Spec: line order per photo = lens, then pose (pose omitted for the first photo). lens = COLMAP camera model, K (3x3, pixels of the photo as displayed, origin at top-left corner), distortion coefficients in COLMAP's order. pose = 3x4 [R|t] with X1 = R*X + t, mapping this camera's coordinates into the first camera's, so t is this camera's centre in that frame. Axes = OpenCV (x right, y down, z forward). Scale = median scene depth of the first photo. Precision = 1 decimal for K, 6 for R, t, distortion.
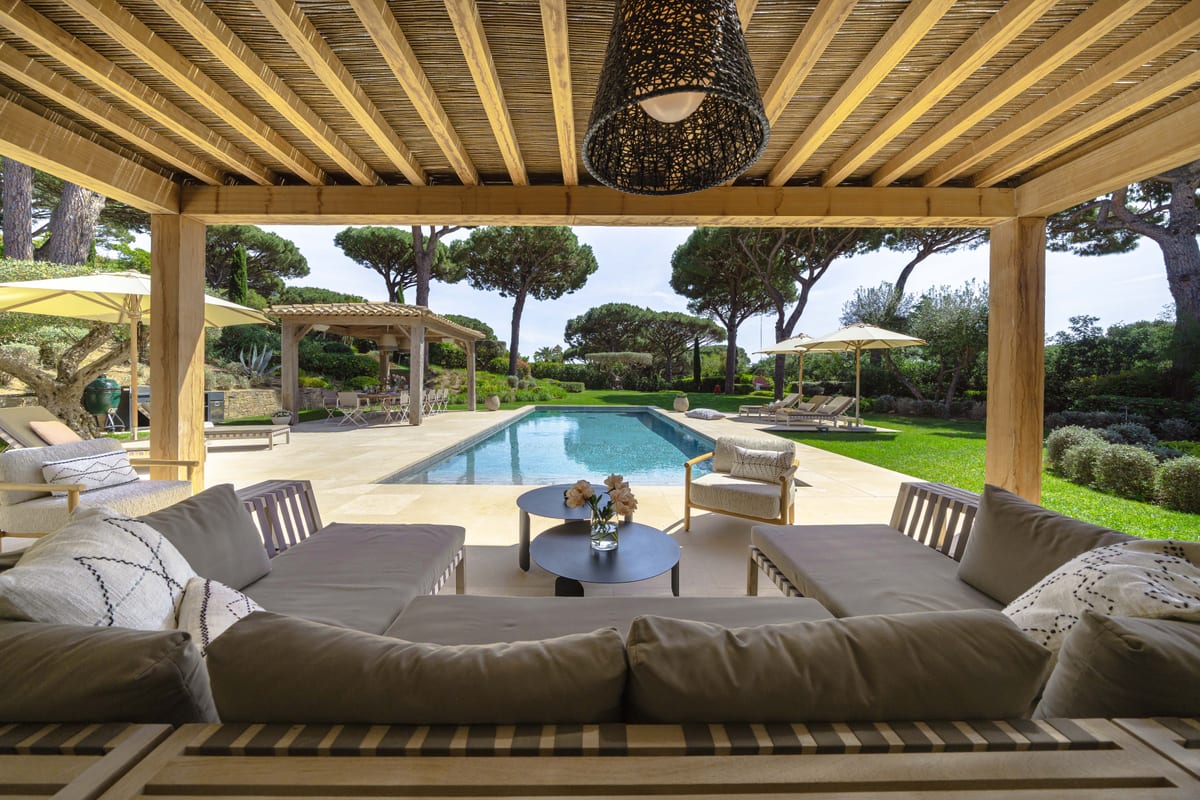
lens RADIAL K [[416.7, 0, 592.7], [0, 416.7, 381.1], [0, 0, 1]] dist [-0.000655, -0.000126]
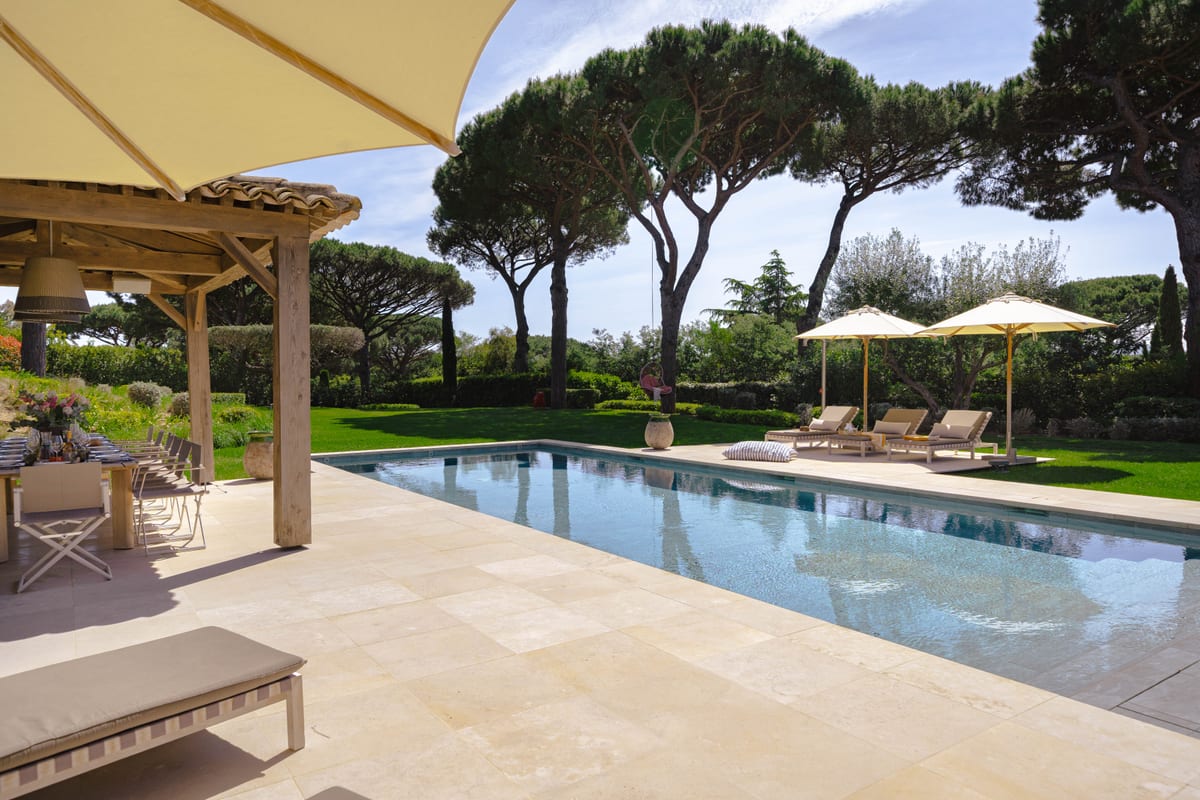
lens RADIAL K [[788.8, 0, 600.0], [0, 788.8, 400.0], [0, 0, 1]] dist [-0.000843, 0.000628]
pose [[0.830109, -0.030526, 0.556765, -0.230417], [0.016932, 0.999420, 0.029550, -0.009705], [-0.557344, -0.015102, 0.830145, 0.140092]]
